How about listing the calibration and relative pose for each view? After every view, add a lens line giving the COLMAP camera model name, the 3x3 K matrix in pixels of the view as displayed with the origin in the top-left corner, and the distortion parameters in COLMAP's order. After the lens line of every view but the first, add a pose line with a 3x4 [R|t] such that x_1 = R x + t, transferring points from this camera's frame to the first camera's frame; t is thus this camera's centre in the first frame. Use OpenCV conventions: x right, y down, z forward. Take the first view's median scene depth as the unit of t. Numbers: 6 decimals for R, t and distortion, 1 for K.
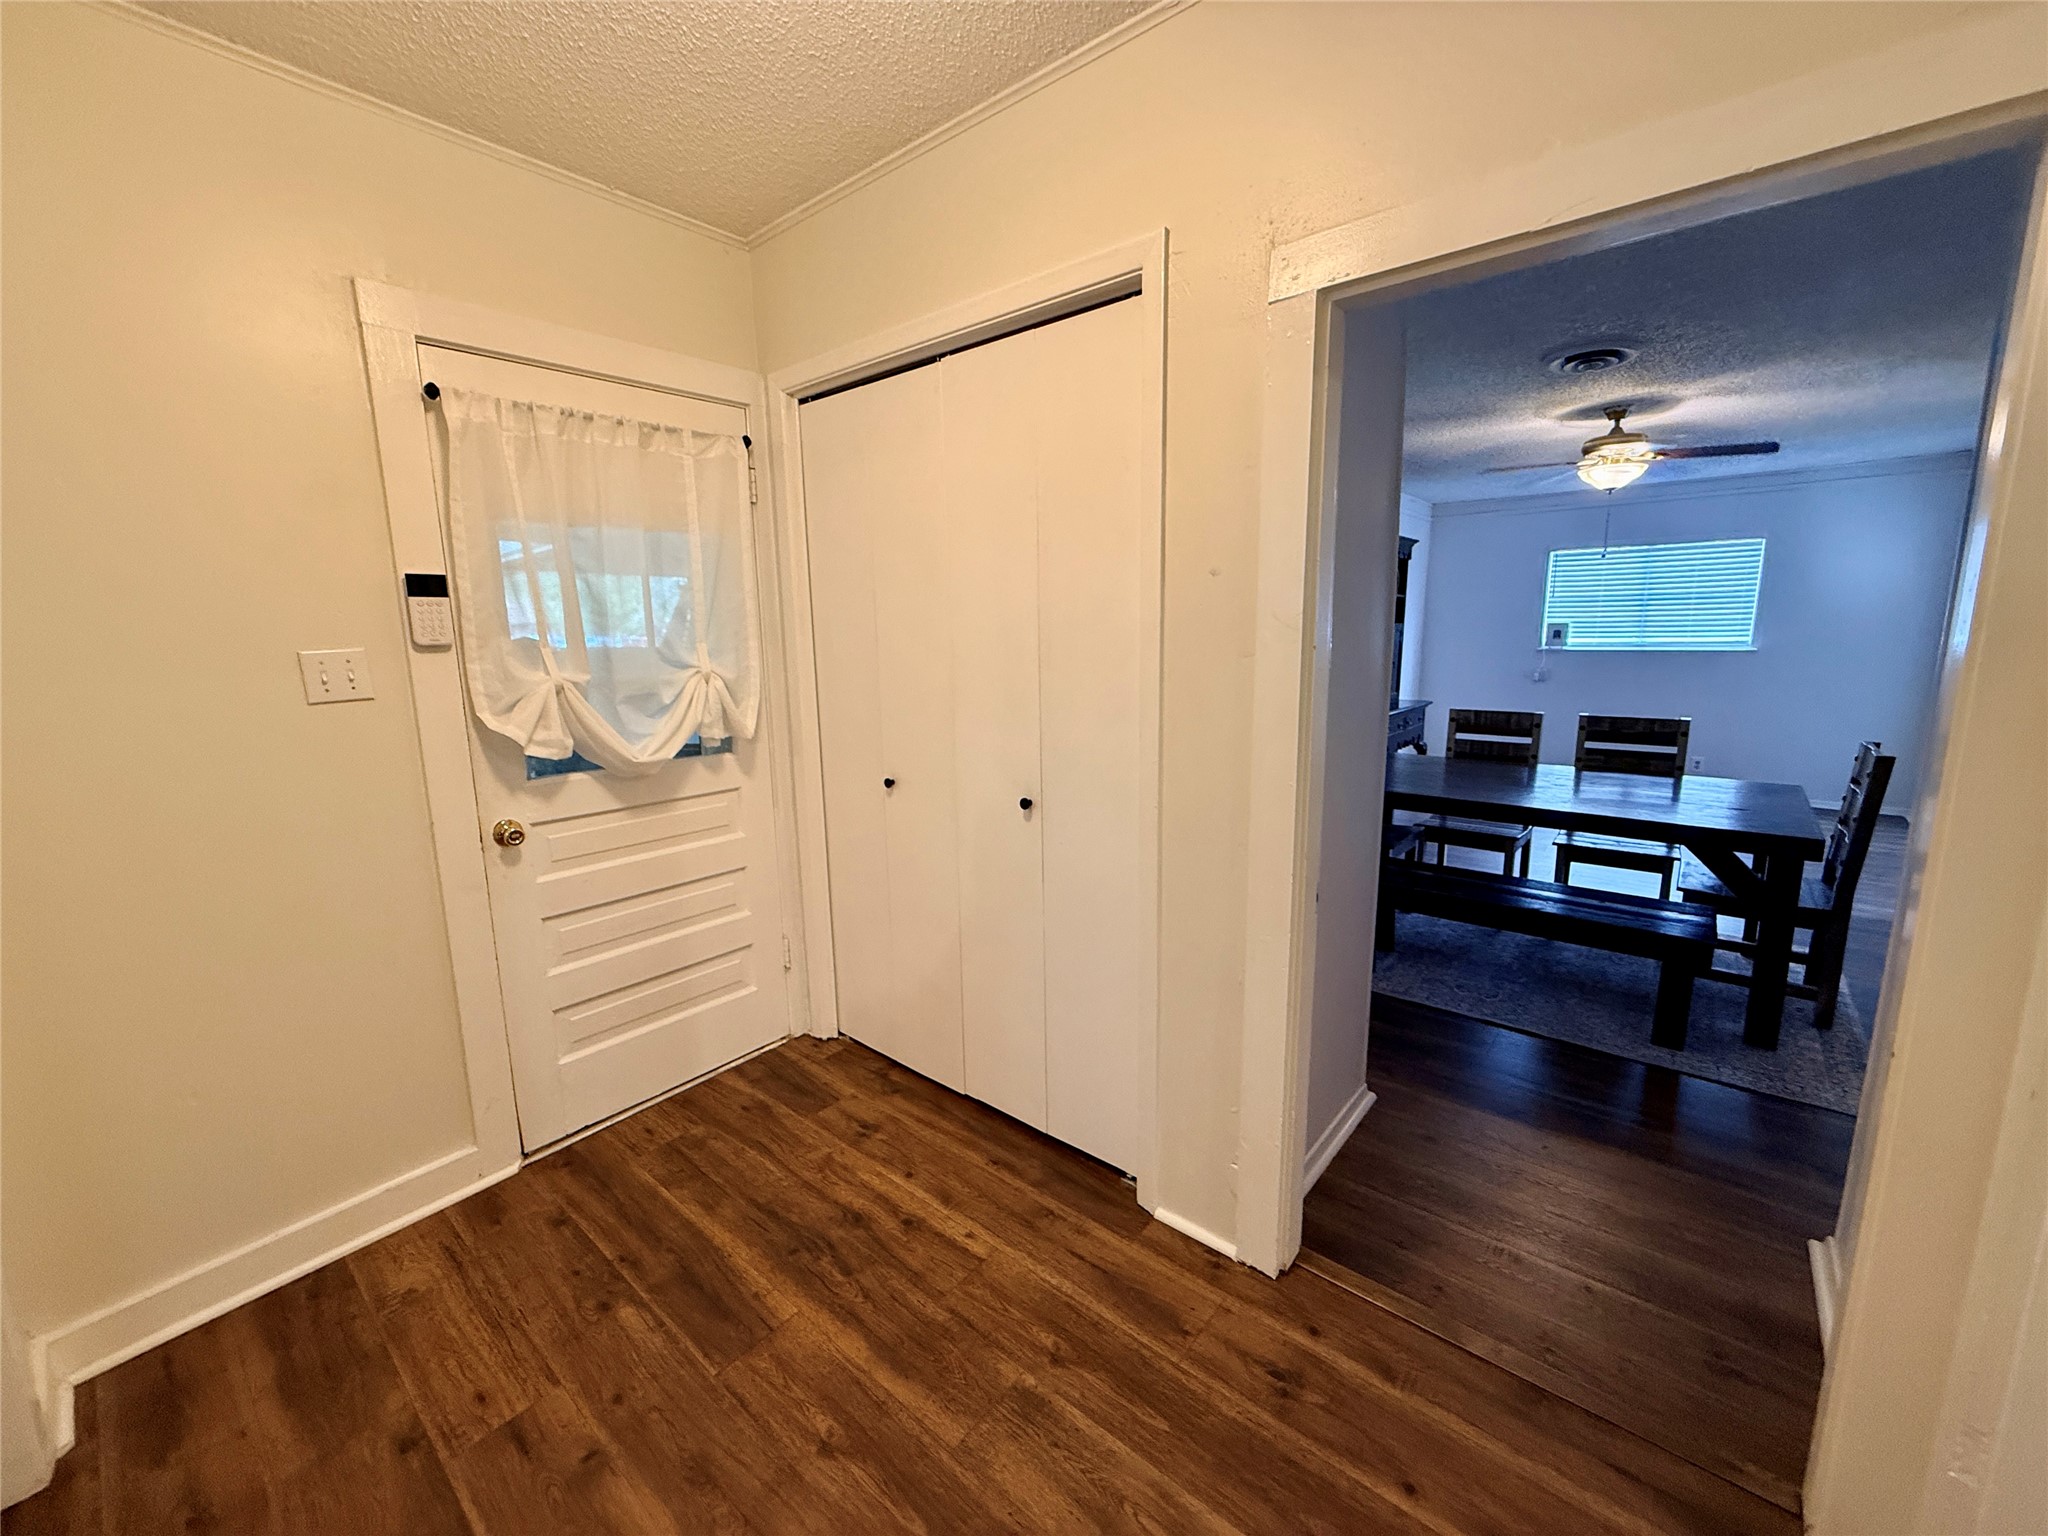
lens RADIAL K [[817.4, 0, 1018.7], [0, 817.4, 767.3], [0, 0, 1]] dist [0.003020, -0.001511]
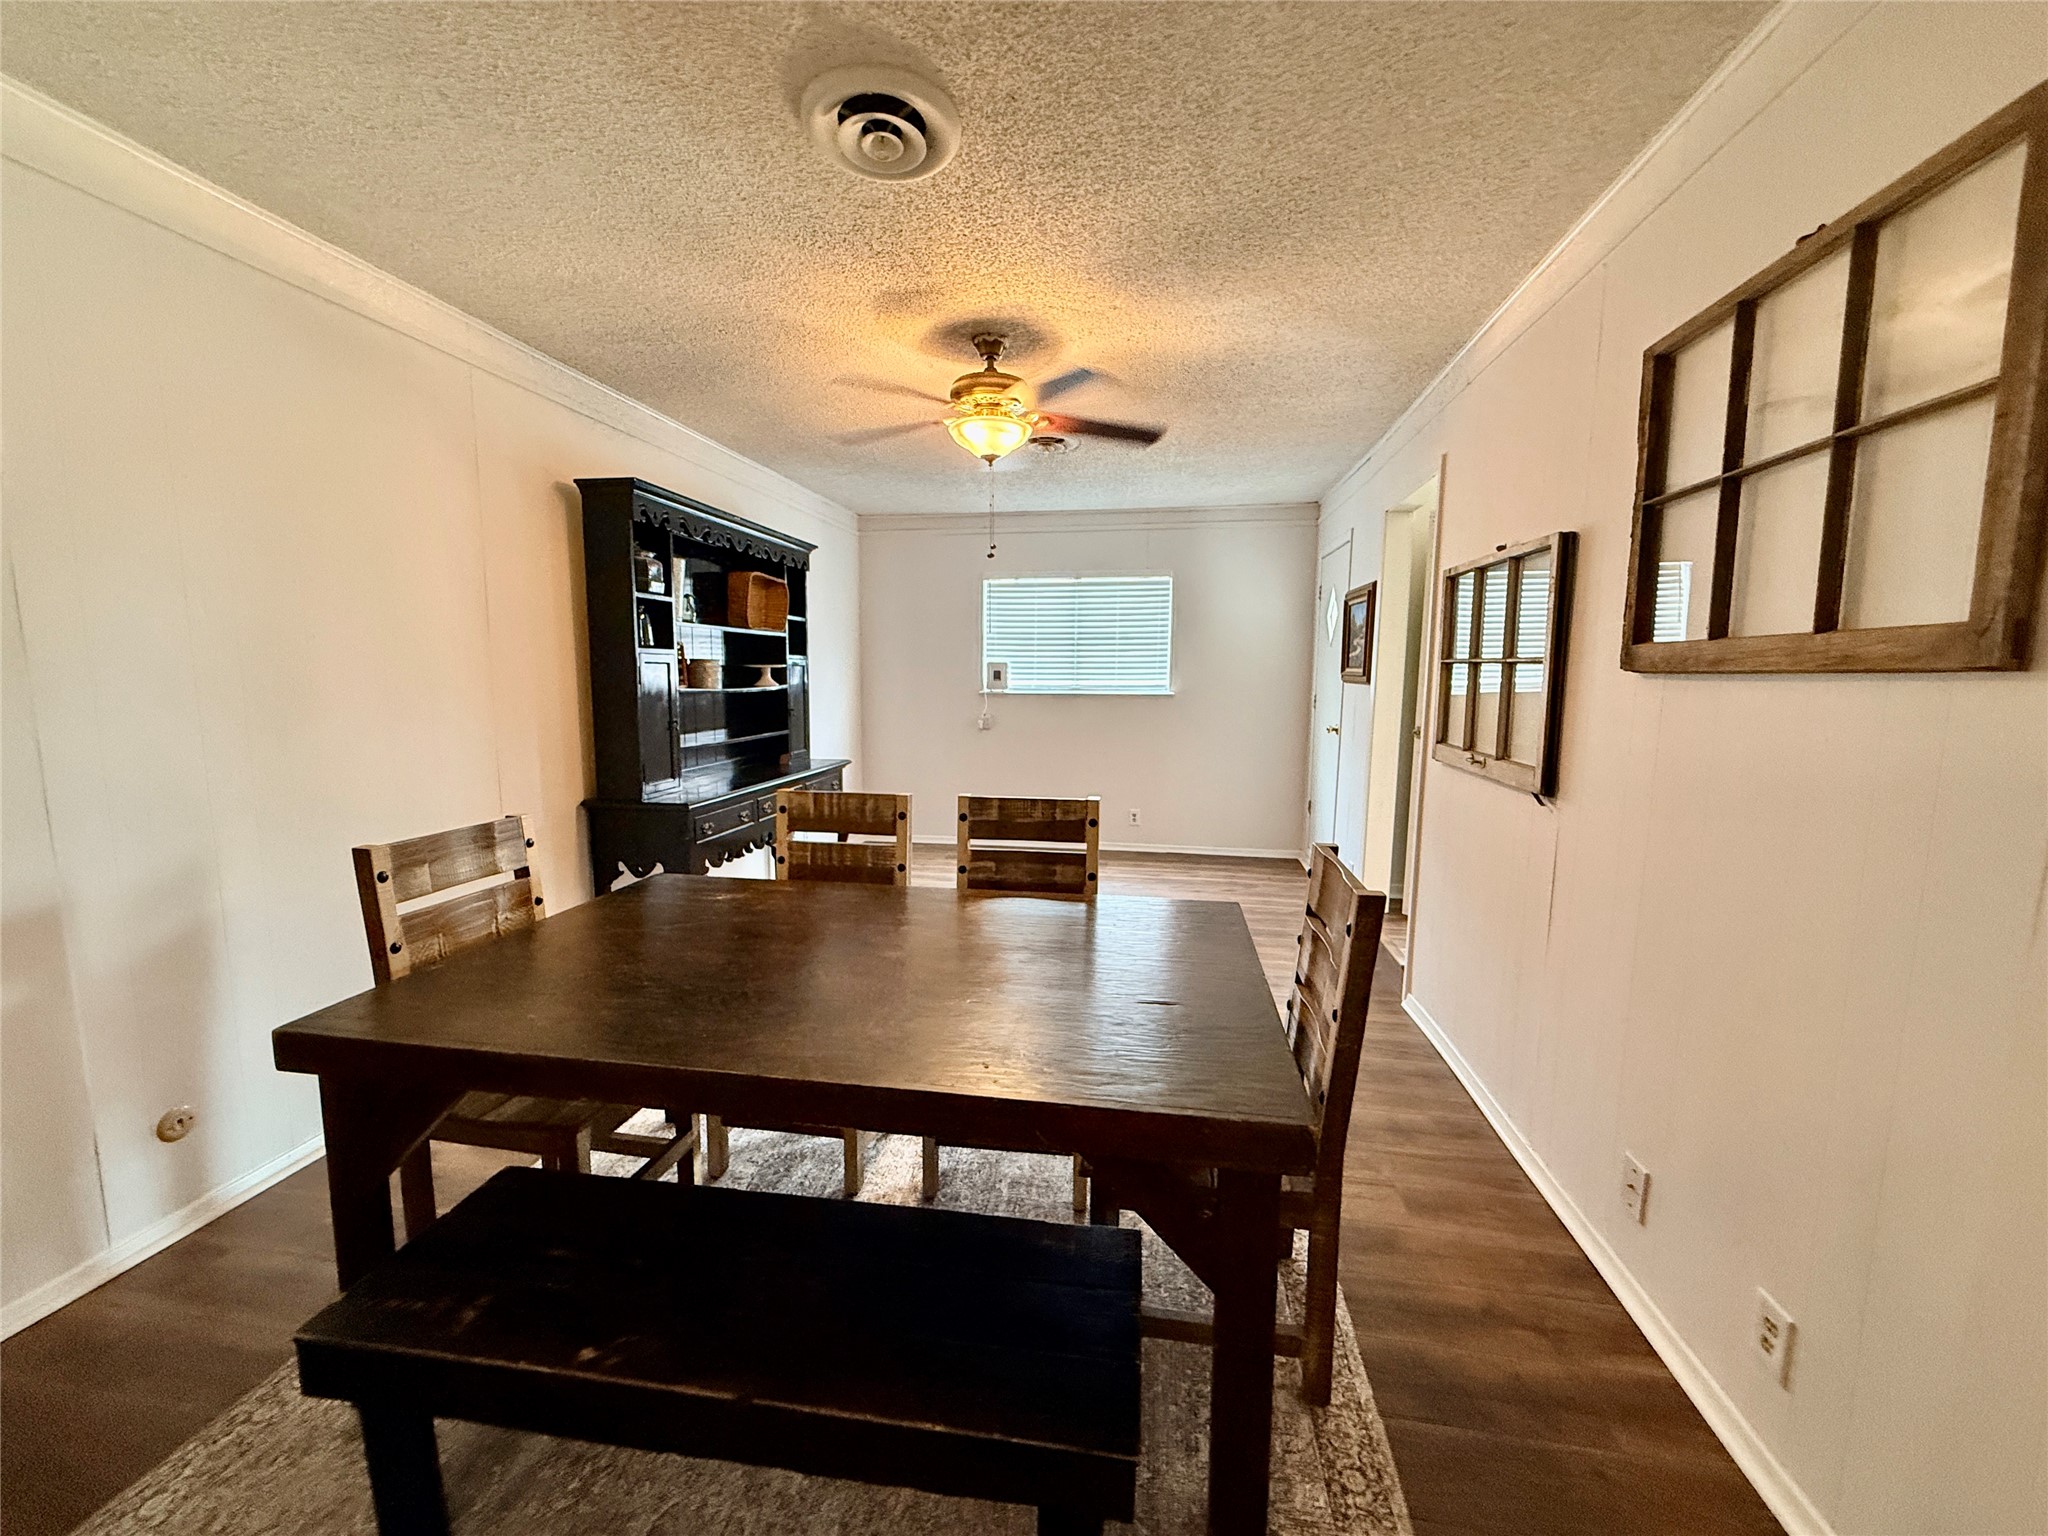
lens RADIAL K [[817.4, 0, 1030.3], [0, 817.4, 757.4], [0, 0, 1]] dist [0.003020, -0.001511]
pose [[0.850821, -0.037291, 0.524130, 0.393300], [0.072159, 0.996320, -0.046250, -0.057353], [-0.520477, 0.077171, 0.850381, 0.432013]]
